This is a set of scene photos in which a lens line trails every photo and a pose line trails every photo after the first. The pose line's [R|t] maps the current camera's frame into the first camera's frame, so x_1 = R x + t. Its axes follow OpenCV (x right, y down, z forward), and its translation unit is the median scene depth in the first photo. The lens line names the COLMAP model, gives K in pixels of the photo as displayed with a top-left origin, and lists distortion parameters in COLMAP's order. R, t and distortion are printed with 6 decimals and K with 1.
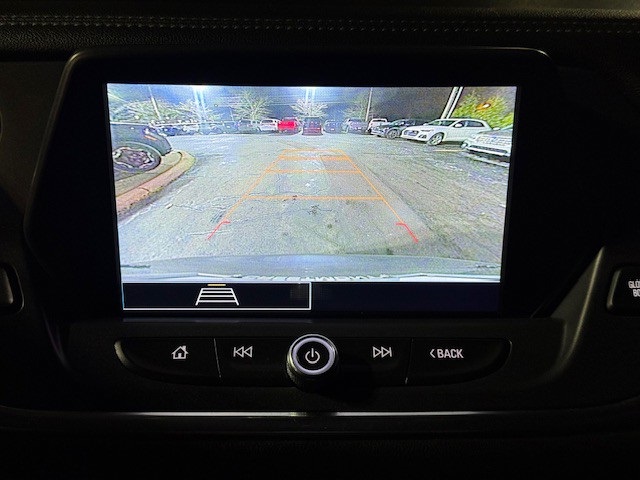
lens RADIAL K [[892.7, 0, 322.0], [0, 892.7, 240.9], [0, 0, 1]] dist [0.090468, 0.000000]
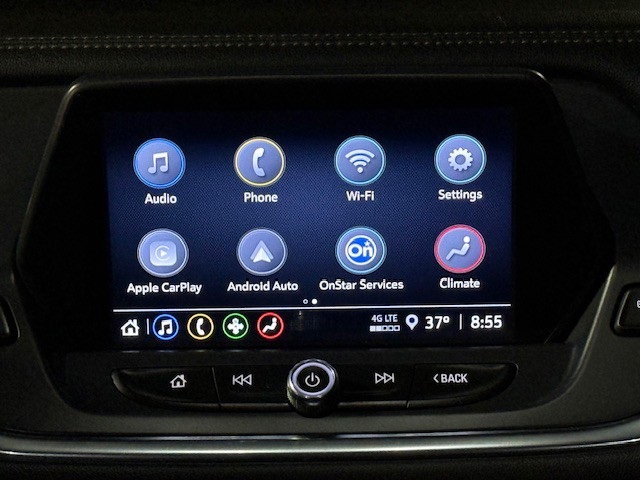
lens RADIAL K [[2442.5, 0, 318.5], [0, 2442.5, 241.3], [0, 0, 1]] dist [0.568023, 0.000000]
pose [[0.999248, -0.018637, -0.034006, 0.089173], [0.017574, 0.999356, -0.031300, 0.057844], [0.034567, 0.030678, 0.998931, -1.680493]]
